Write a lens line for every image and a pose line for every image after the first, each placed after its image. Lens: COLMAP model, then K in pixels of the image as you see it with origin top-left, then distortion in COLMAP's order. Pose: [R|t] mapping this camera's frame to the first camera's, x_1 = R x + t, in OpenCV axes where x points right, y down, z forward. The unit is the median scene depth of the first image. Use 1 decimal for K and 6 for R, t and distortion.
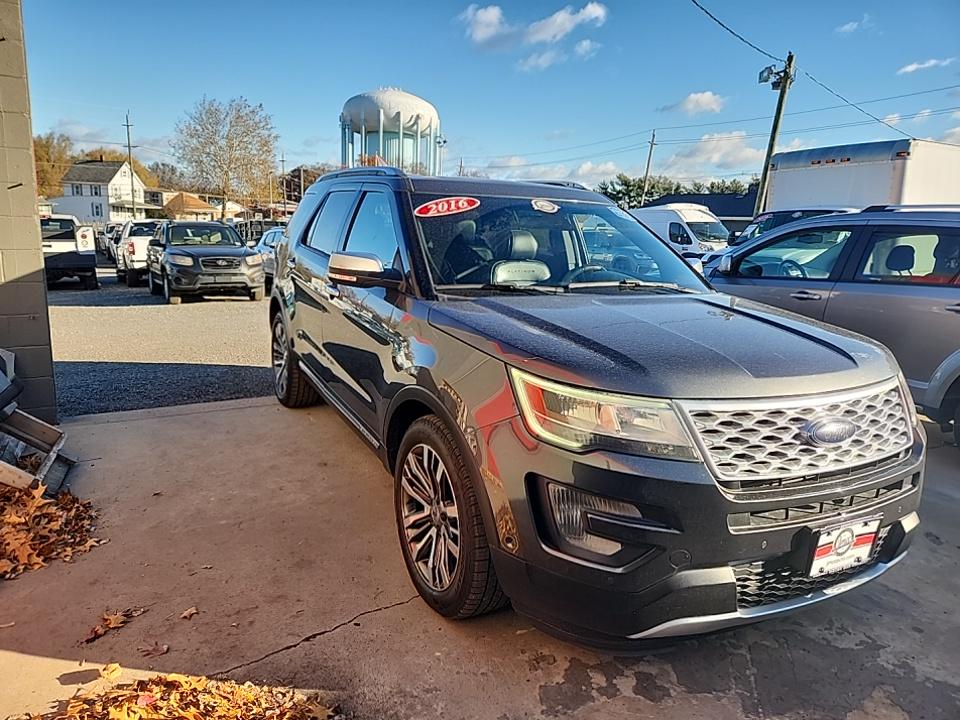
lens RADIAL K [[654.5, 0, 480.0], [0, 654.5, 360.0], [0, 0, 1]] dist [0.072013, -0.058293]
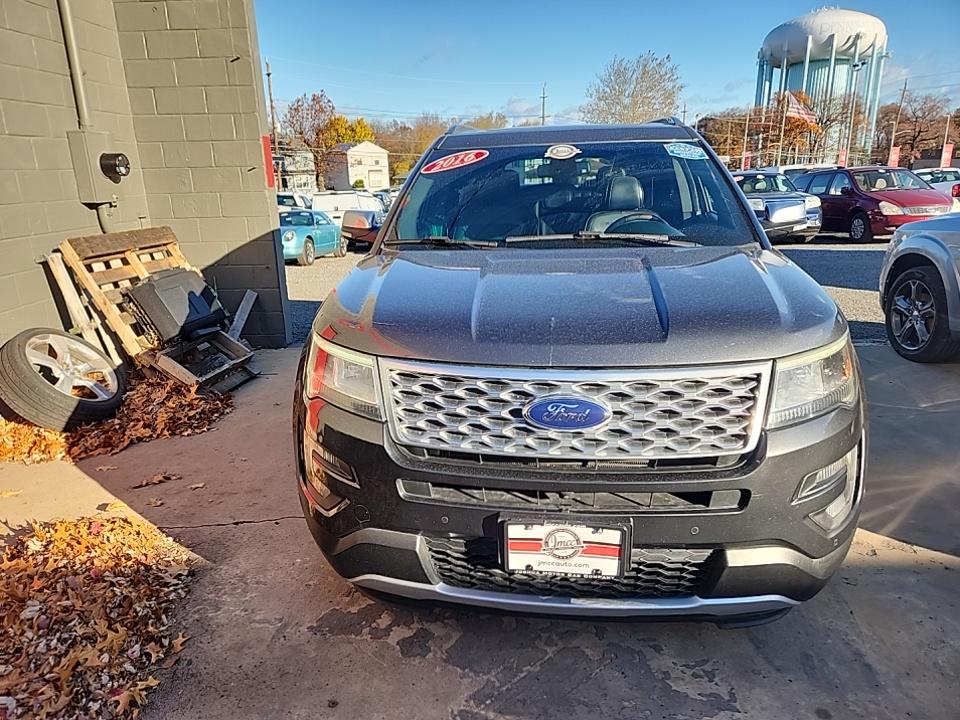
lens RADIAL K [[654.5, 0, 480.0], [0, 654.5, 360.0], [0, 0, 1]] dist [0.072013, -0.058293]
pose [[0.824452, 0.092769, -0.558276, 0.561899], [-0.055753, 0.994989, 0.083002, -0.013946], [0.563179, -0.037305, 0.825493, 0.161751]]
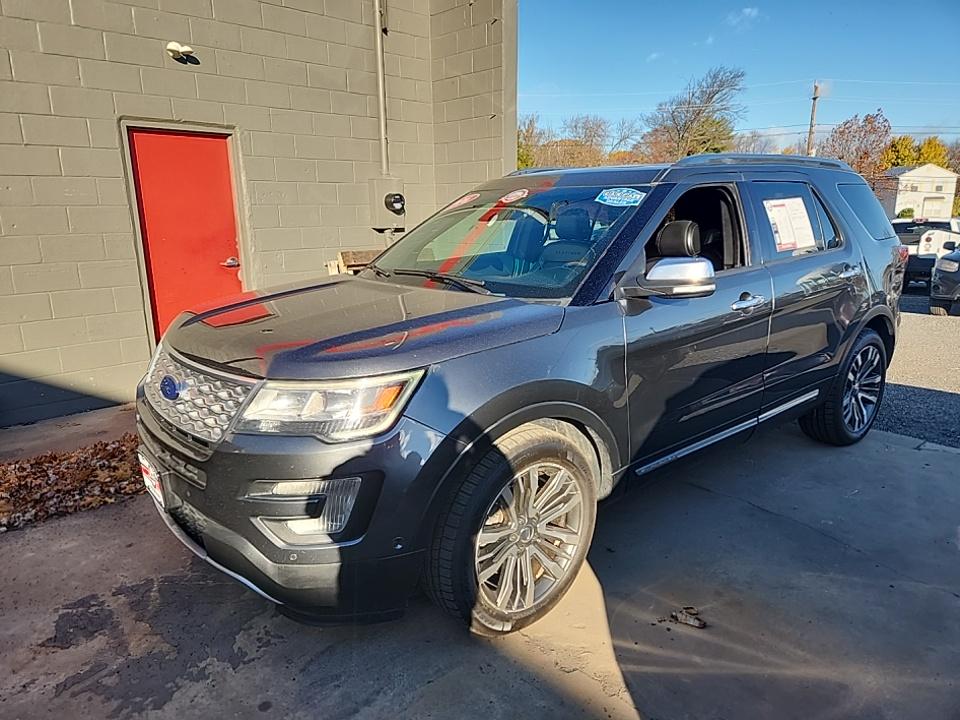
lens RADIAL K [[654.5, 0, 480.0], [0, 654.5, 360.0], [0, 0, 1]] dist [0.072013, -0.058293]
pose [[0.207550, 0.181530, -0.961233, 1.117055], [-0.190518, 0.971316, 0.142297, -0.139753], [0.959492, 0.153598, 0.236182, 0.781661]]
